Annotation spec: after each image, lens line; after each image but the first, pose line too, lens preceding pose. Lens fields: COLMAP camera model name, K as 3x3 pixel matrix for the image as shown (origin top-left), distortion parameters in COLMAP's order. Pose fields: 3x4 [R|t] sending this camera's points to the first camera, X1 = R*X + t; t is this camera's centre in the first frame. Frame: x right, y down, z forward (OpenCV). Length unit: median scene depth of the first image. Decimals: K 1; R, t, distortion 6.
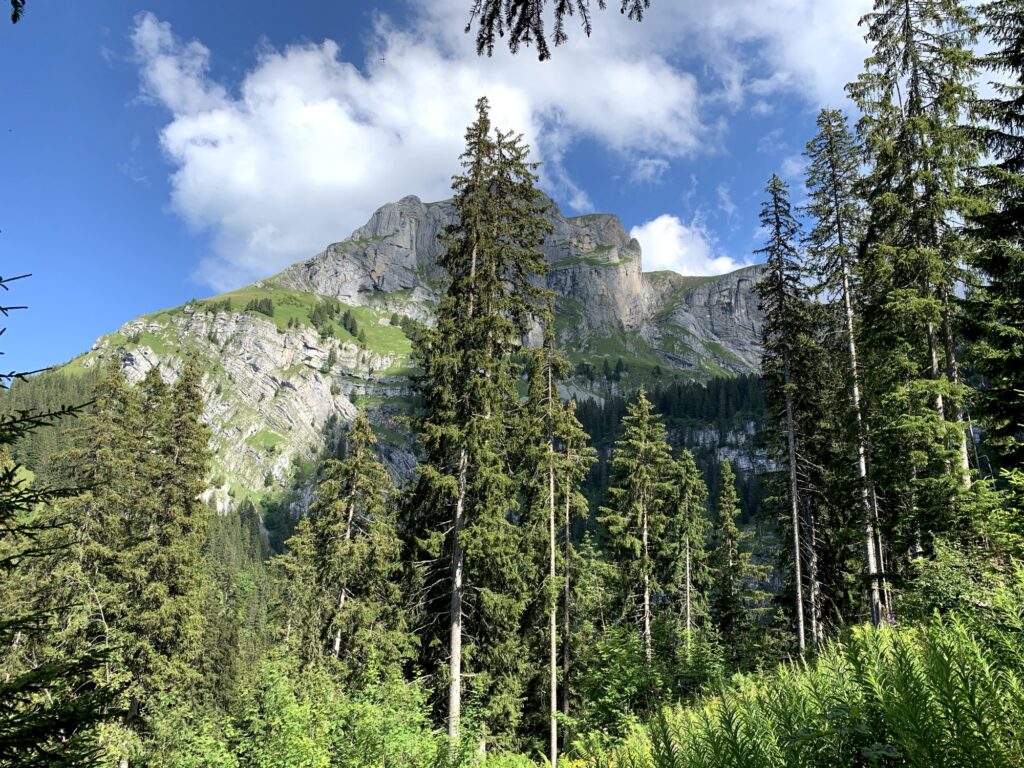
lens RADIAL K [[778.5, 0, 510.5], [0, 778.5, 377.4], [0, 0, 1]] dist [0.032294, -0.049259]
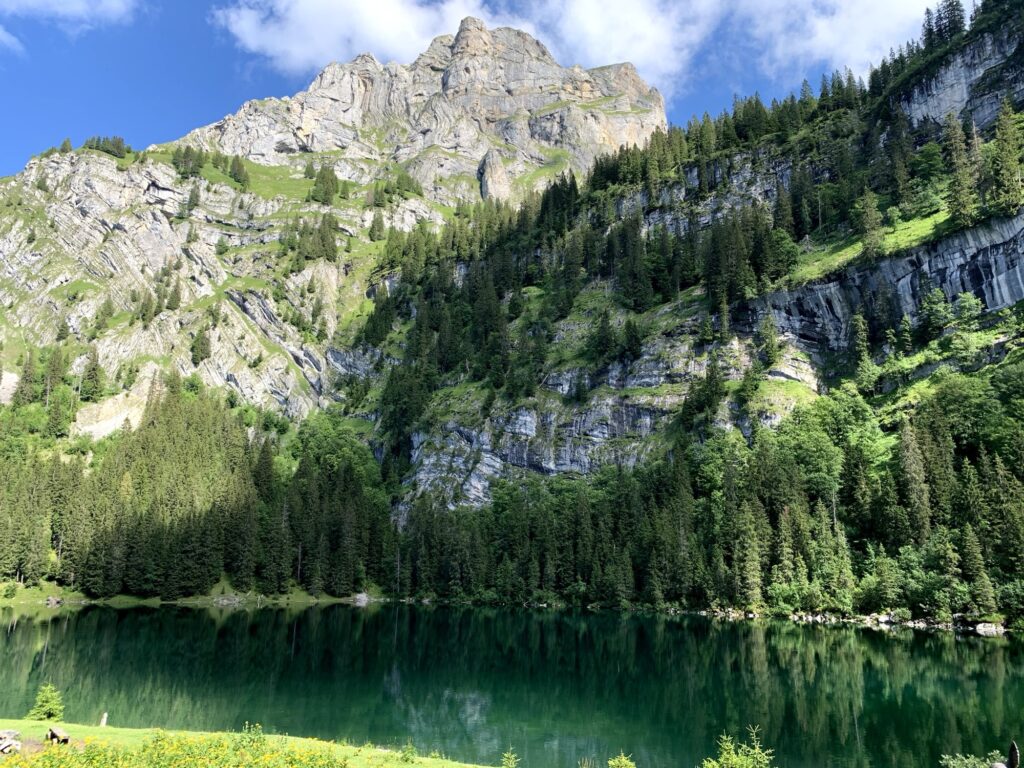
lens RADIAL K [[778.5, 0, 516.9], [0, 778.5, 380.0], [0, 0, 1]] dist [0.032294, -0.049259]
pose [[0.984539, -0.074506, -0.158529, 0.208889], [0.078016, 0.996823, 0.016021, 0.172336], [0.156832, -0.028141, 0.987224, 0.275265]]
